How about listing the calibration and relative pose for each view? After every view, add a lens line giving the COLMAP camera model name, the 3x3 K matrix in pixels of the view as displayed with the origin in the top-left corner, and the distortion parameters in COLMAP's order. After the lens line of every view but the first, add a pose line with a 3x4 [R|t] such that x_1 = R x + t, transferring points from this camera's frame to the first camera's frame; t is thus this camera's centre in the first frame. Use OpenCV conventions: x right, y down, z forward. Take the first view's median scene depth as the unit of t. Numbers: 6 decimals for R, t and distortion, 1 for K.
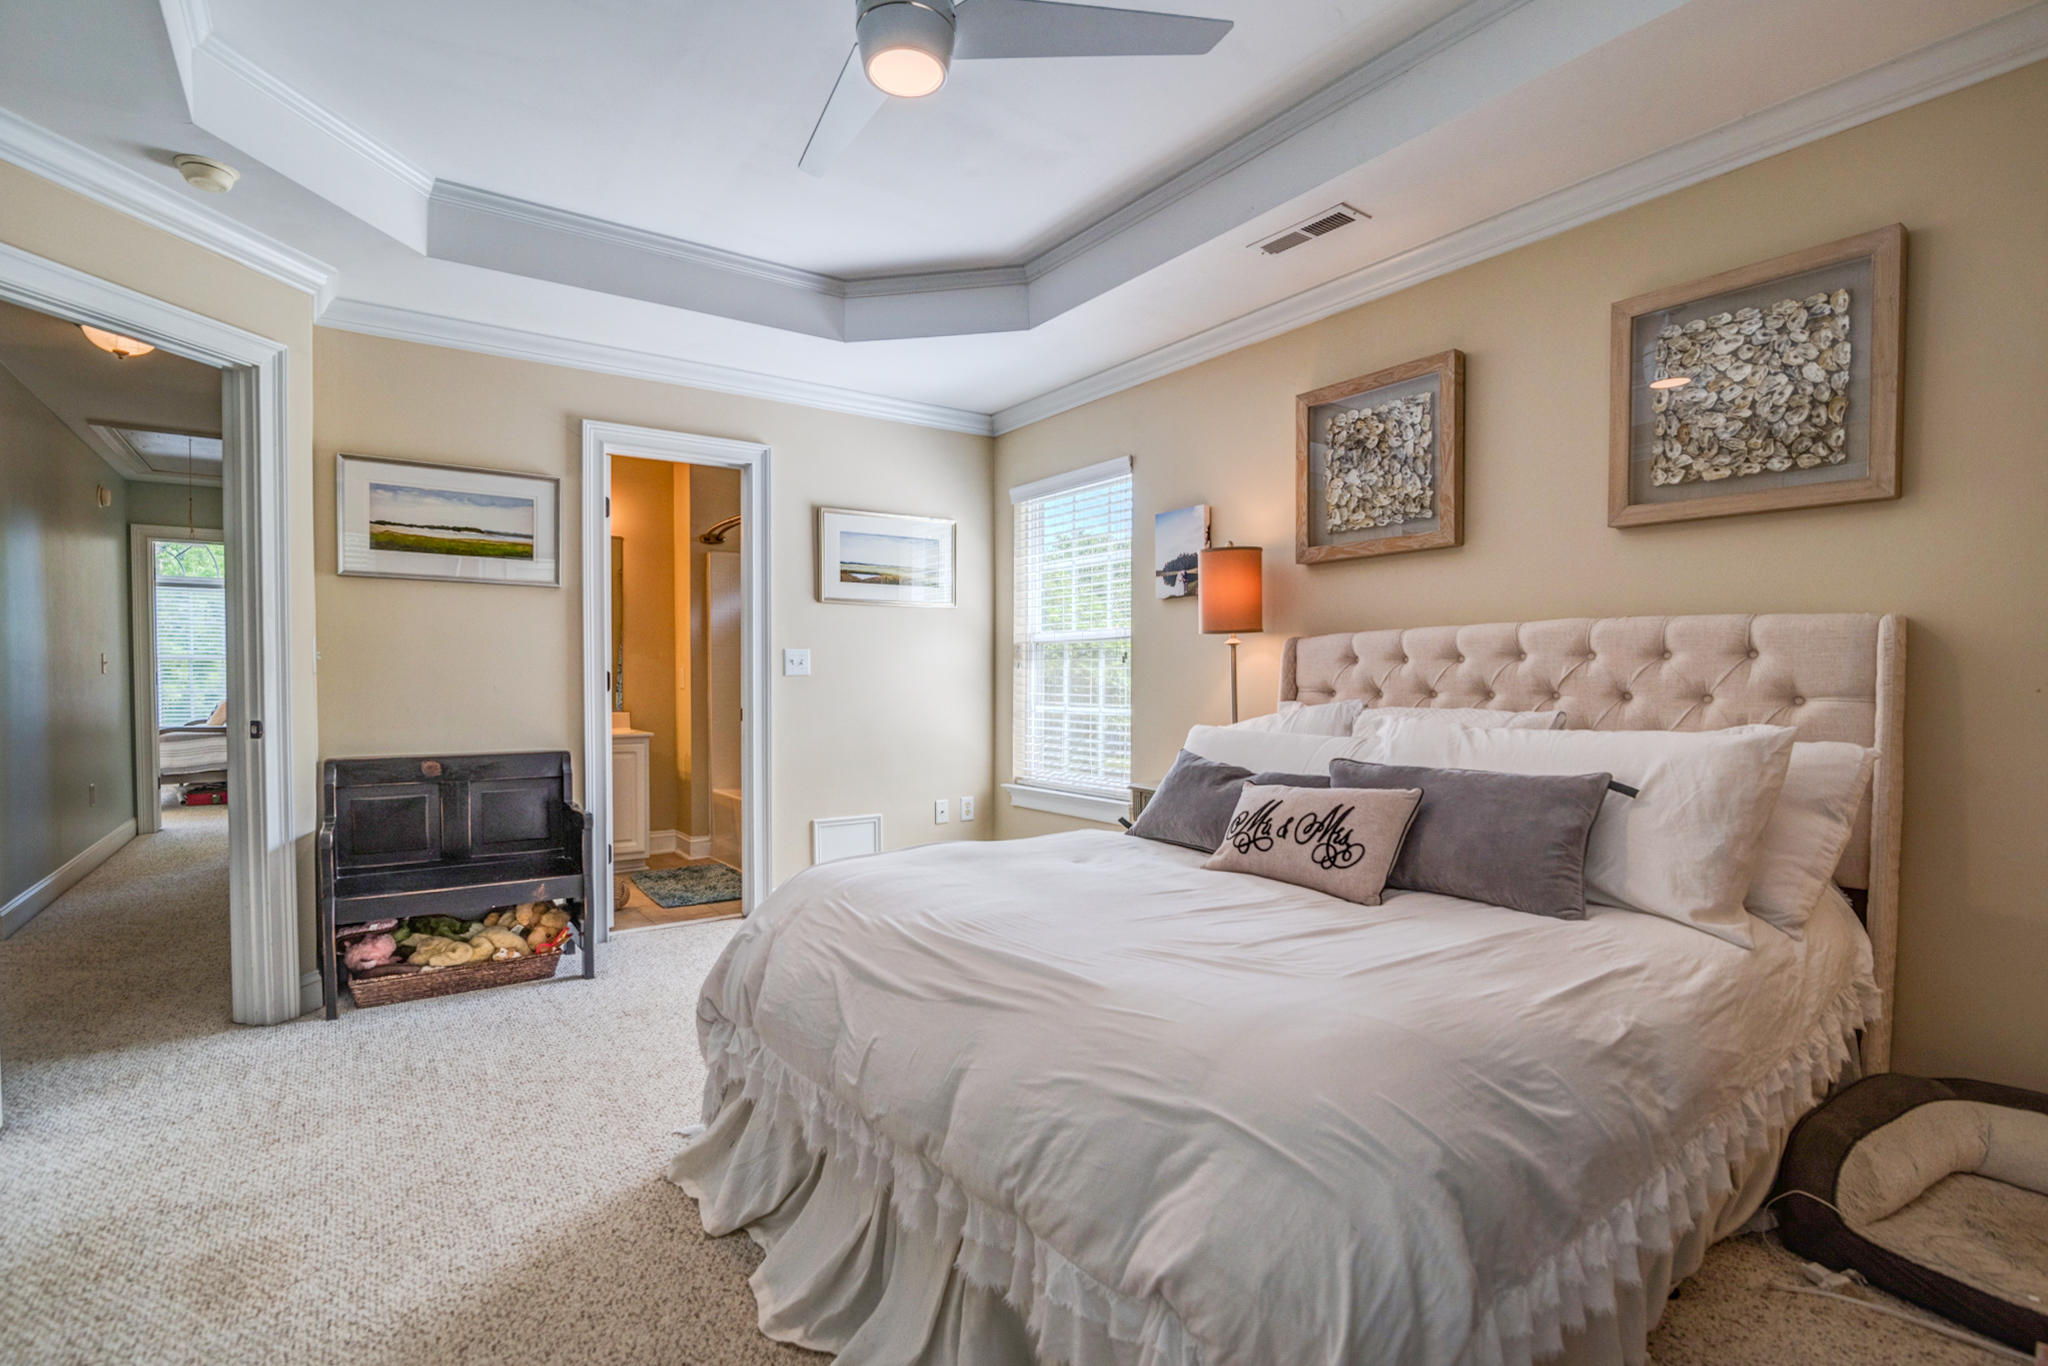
lens RADIAL K [[949.7, 0, 1032.2], [0, 949.7, 697.7], [0, 0, 1]] dist [-0.023198, 0.003010]
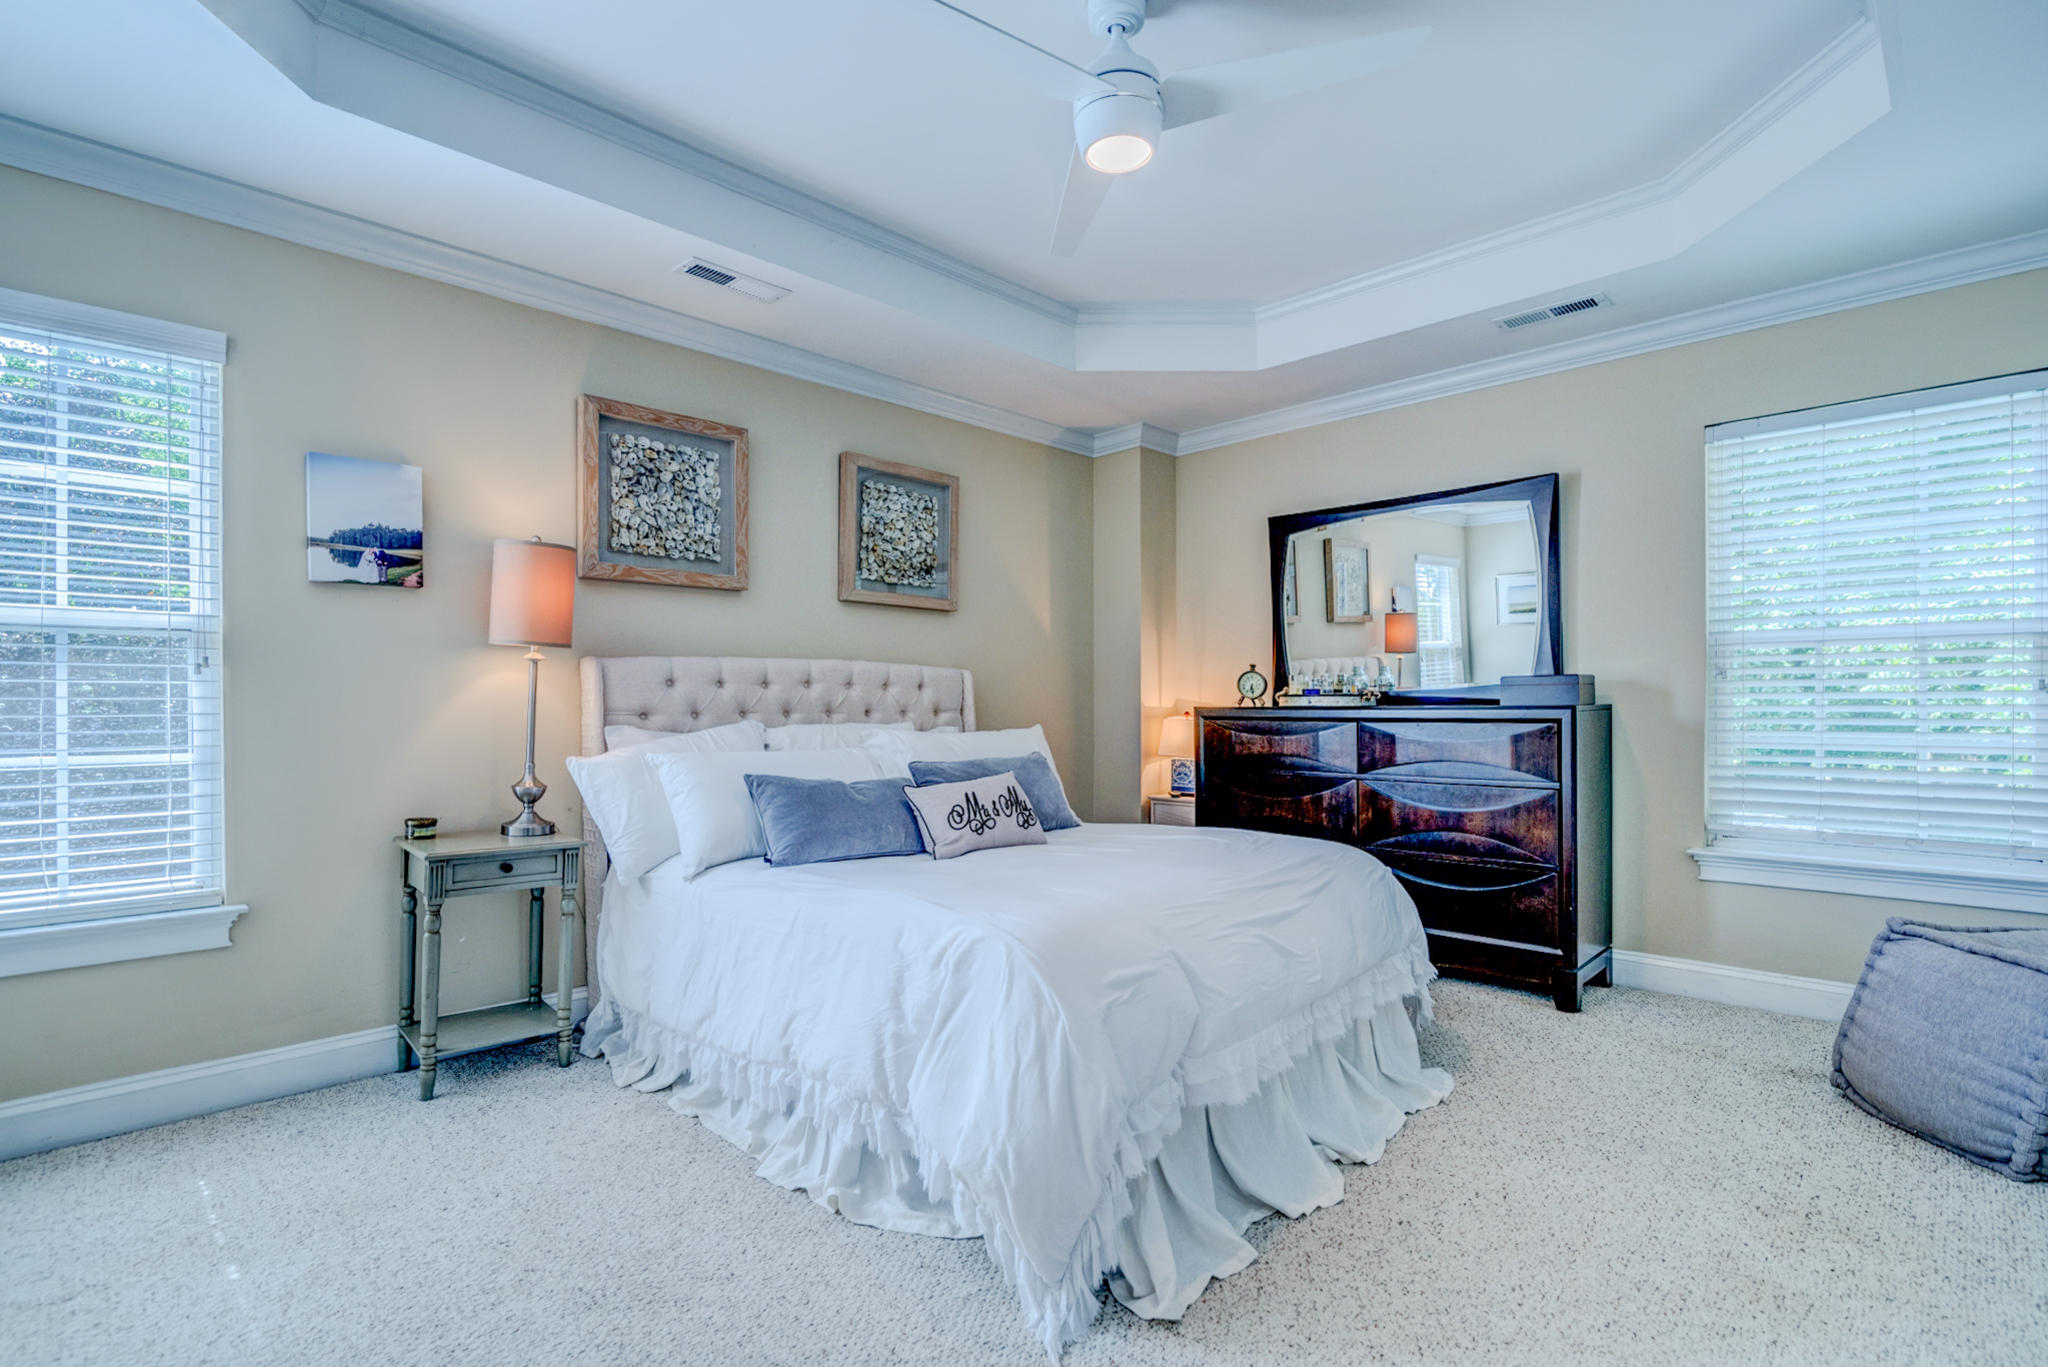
lens RADIAL K [[949.7, 0, 1032.8], [0, 949.7, 683.4], [0, 0, 1]] dist [-0.023198, 0.003010]
pose [[-0.159591, 0.019545, 0.986990, -0.714948], [0.020255, 0.999658, -0.016521, -0.014296], [-0.986975, 0.017355, -0.159933, 0.745039]]
